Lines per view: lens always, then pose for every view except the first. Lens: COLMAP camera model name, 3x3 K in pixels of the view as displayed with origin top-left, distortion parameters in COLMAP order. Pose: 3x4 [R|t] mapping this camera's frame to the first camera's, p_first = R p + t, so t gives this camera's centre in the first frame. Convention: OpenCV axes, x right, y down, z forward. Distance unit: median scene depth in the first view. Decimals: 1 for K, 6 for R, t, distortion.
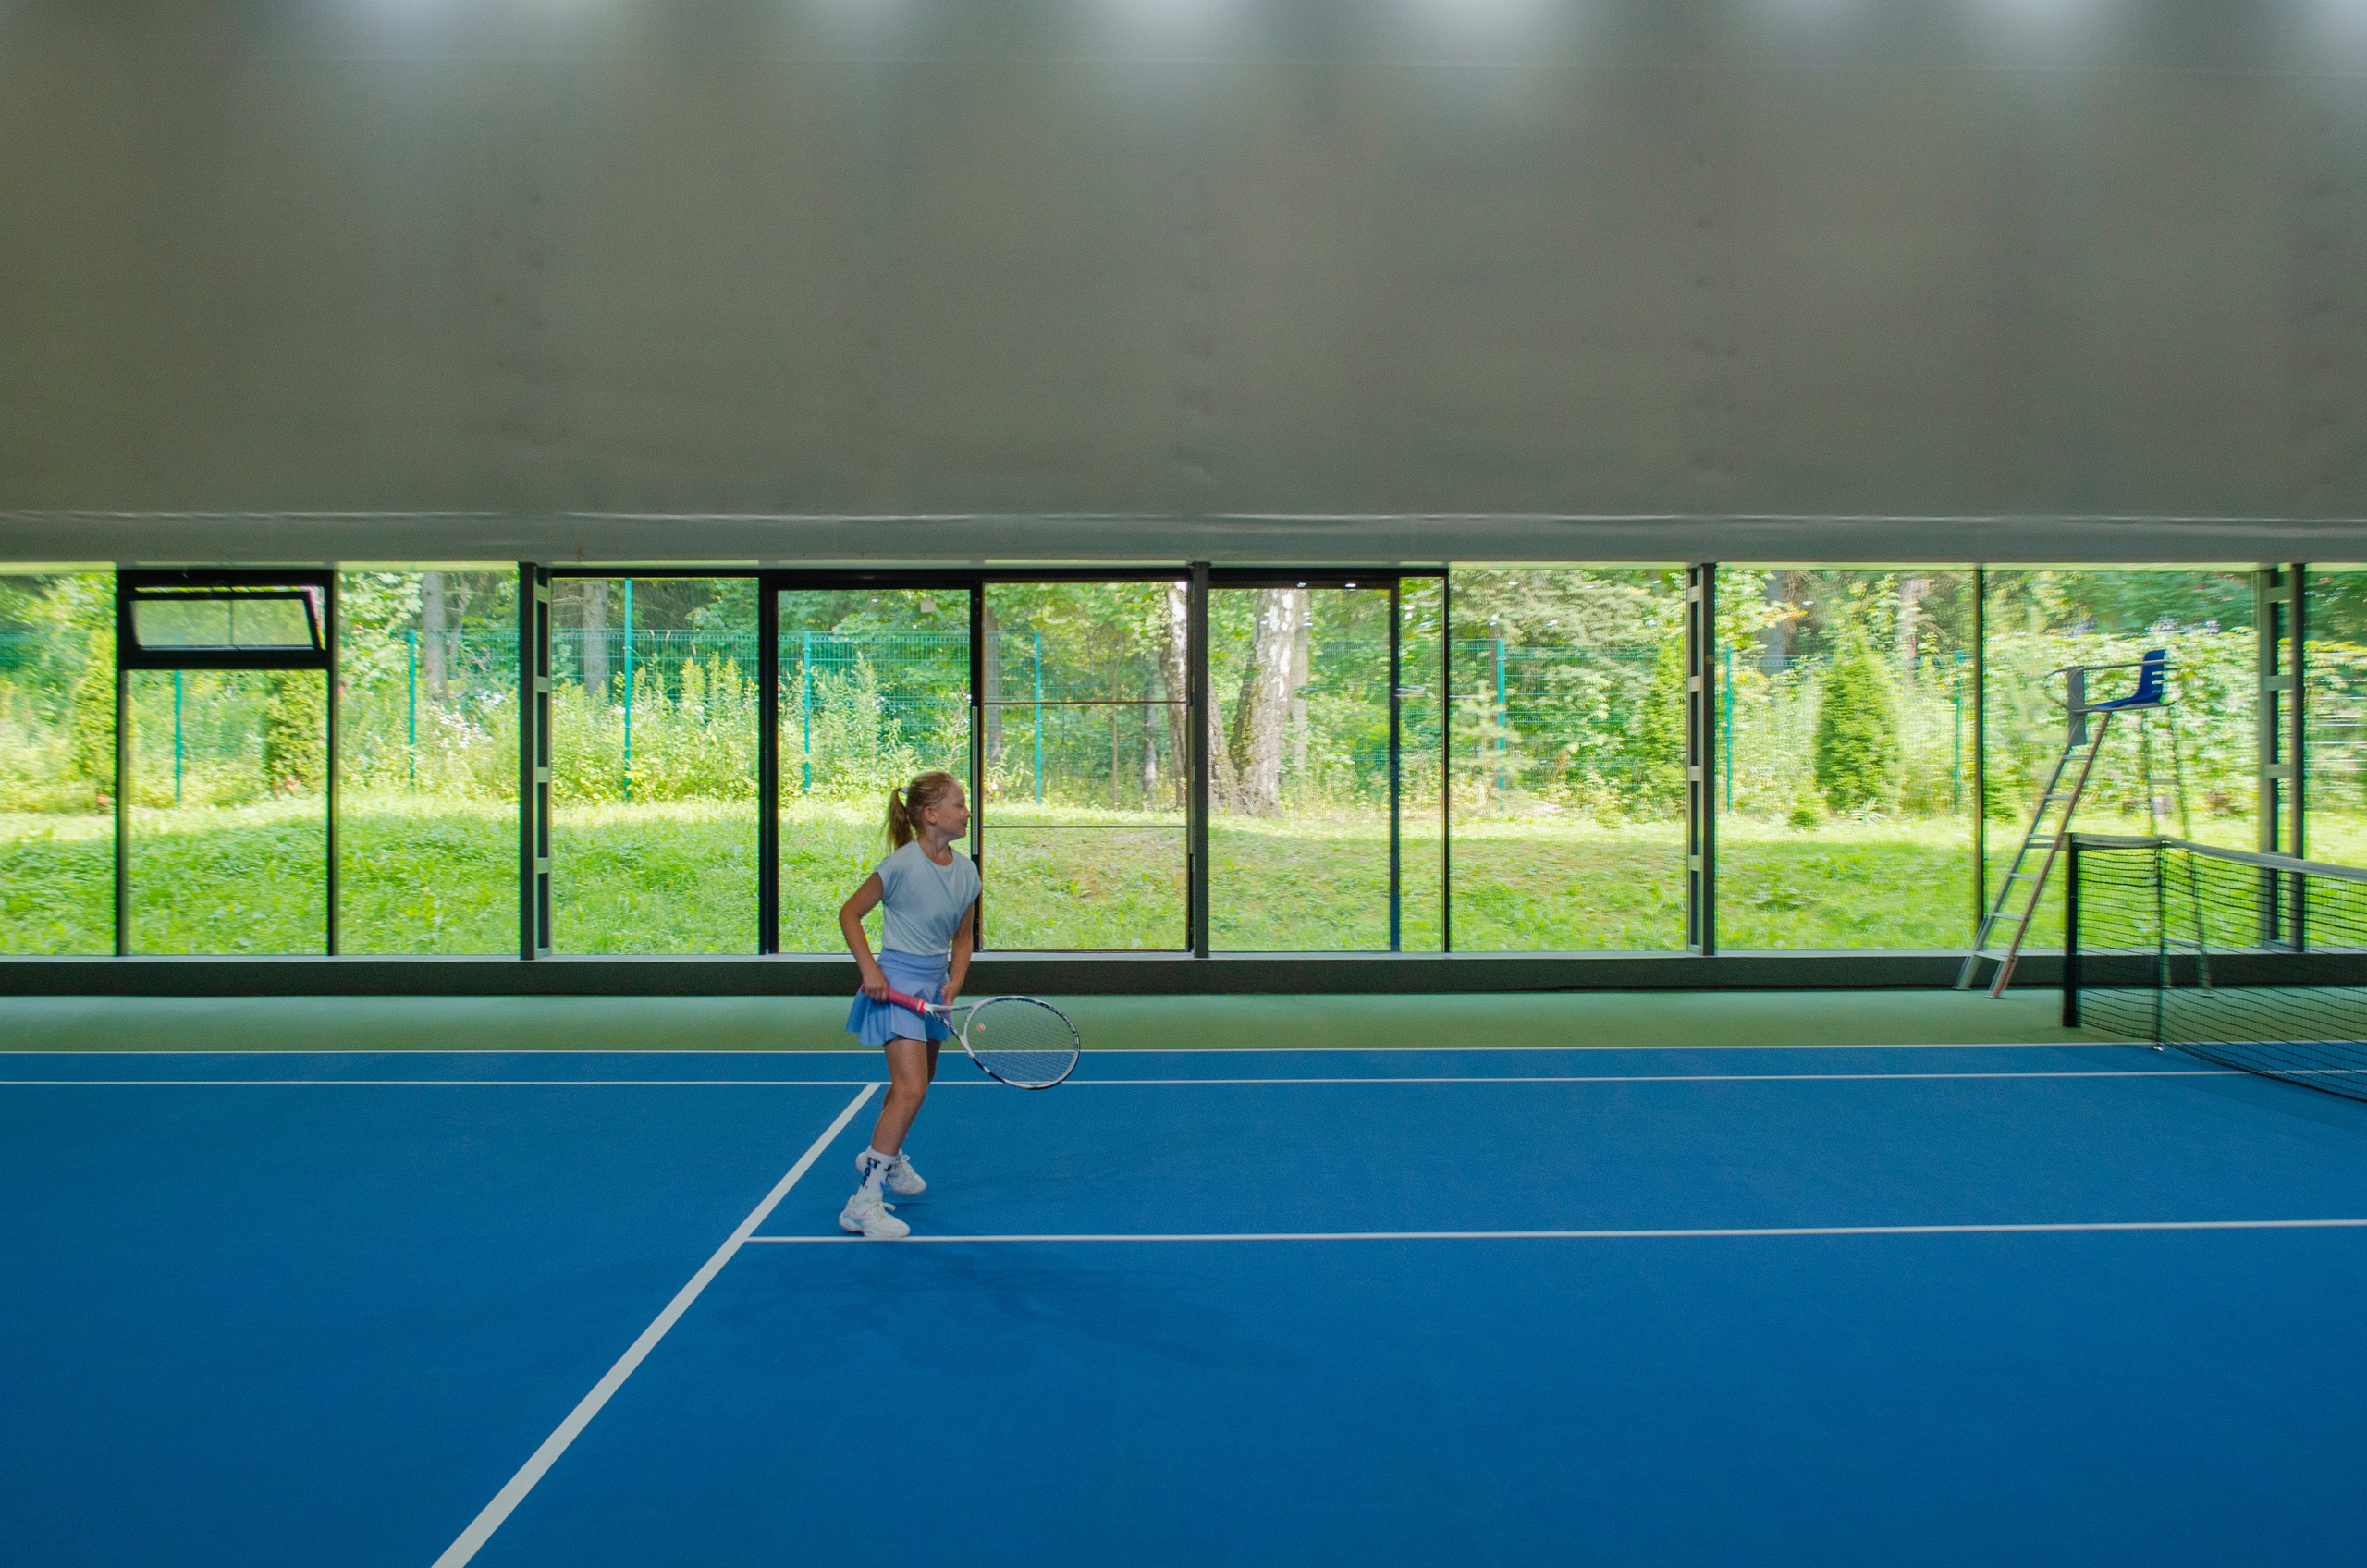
lens RADIAL K [[2680.7, 0, 1183.5], [0, 2680.7, 784.0], [0, 0, 1]] dist [-0.056268, 0.007897]
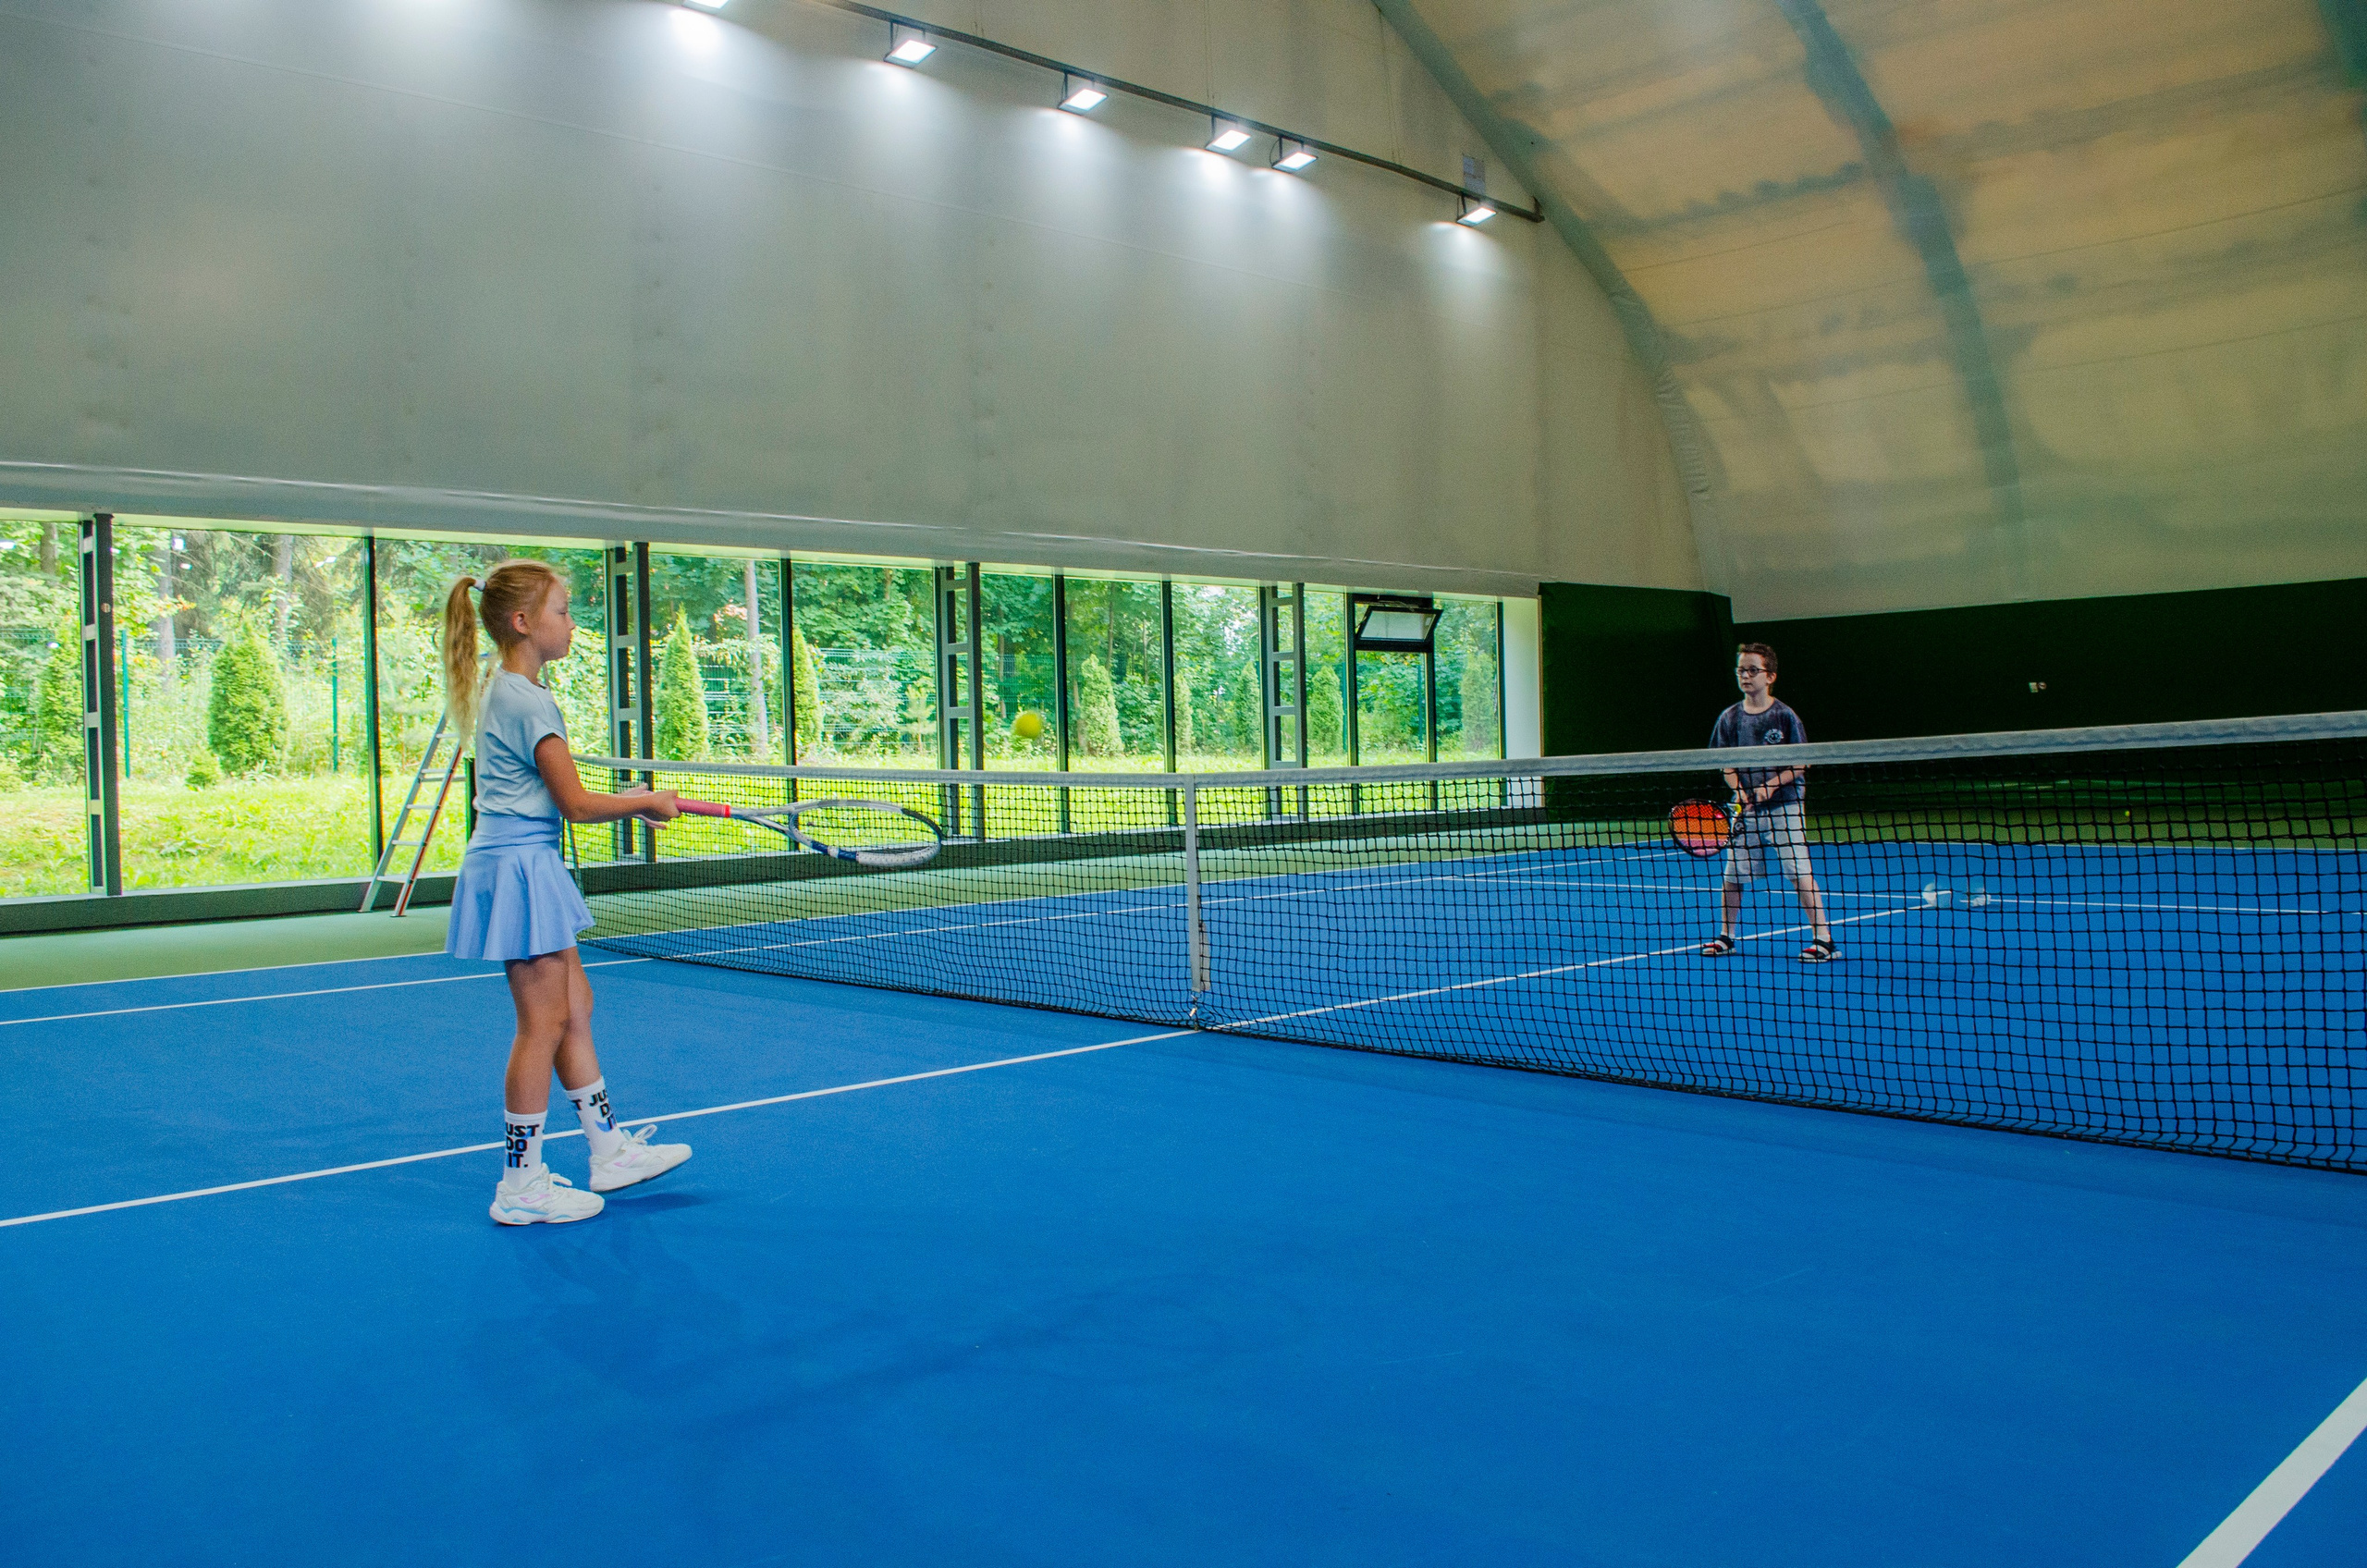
lens RADIAL K [[1858.9, 0, 1183.5], [0, 1858.9, 784.0], [0, 0, 1]] dist [-0.066781, -0.000290]
pose [[0.745826, -0.027783, 0.665561, 0.032056], [0.027069, 0.999569, 0.011392, 0.019607], [-0.665591, 0.009519, 0.746256, 0.164664]]
